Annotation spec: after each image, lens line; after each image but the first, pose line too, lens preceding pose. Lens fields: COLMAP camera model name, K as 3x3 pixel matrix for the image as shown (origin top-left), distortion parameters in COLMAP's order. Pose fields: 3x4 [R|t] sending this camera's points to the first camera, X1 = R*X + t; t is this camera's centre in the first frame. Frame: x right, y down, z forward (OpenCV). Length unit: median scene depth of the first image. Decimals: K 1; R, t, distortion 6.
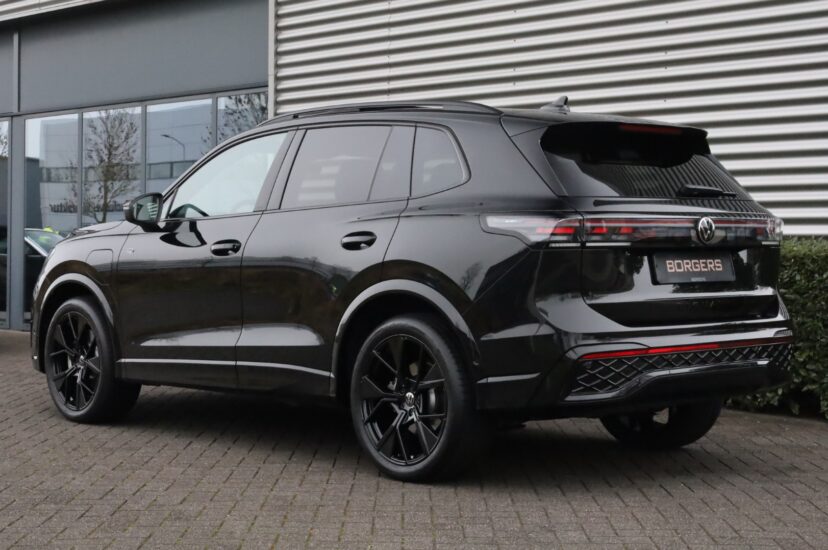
lens RADIAL K [[1476.1, 0, 414.0], [0, 1476.1, 275.0], [0, 0, 1]] dist [-0.025034, 0.009597]
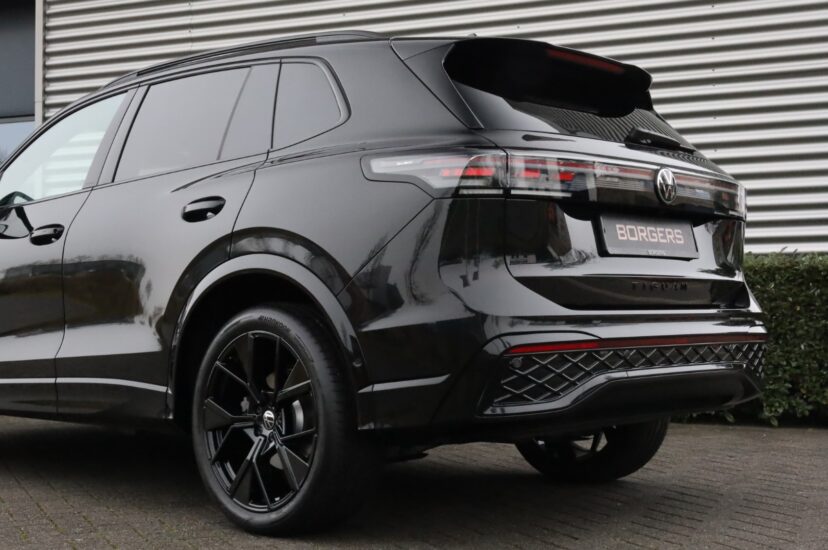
lens RADIAL K [[1161.8, 0, 414.0], [0, 1161.8, 275.0], [0, 0, 1]] dist [0.017531, 0.022006]
pose [[0.997733, -0.005559, 0.067073, 0.030835], [0.009438, 0.998292, -0.057653, 0.047194], [-0.066638, 0.058155, 0.996081, 0.423081]]
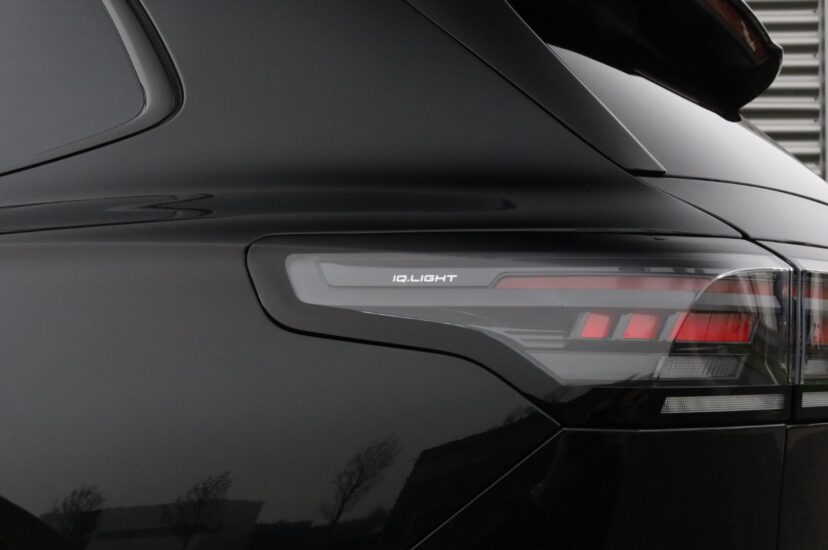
lens RADIAL K [[1161.8, 0, 414.0], [0, 1161.8, 275.0], [0, 0, 1]] dist [0.017531, 0.022006]
pose [[0.933391, 0.046675, 0.355812, 0.008683], [-0.006768, 0.993619, -0.112588, -0.018367], [-0.358797, 0.102681, 0.927751, 0.812864]]
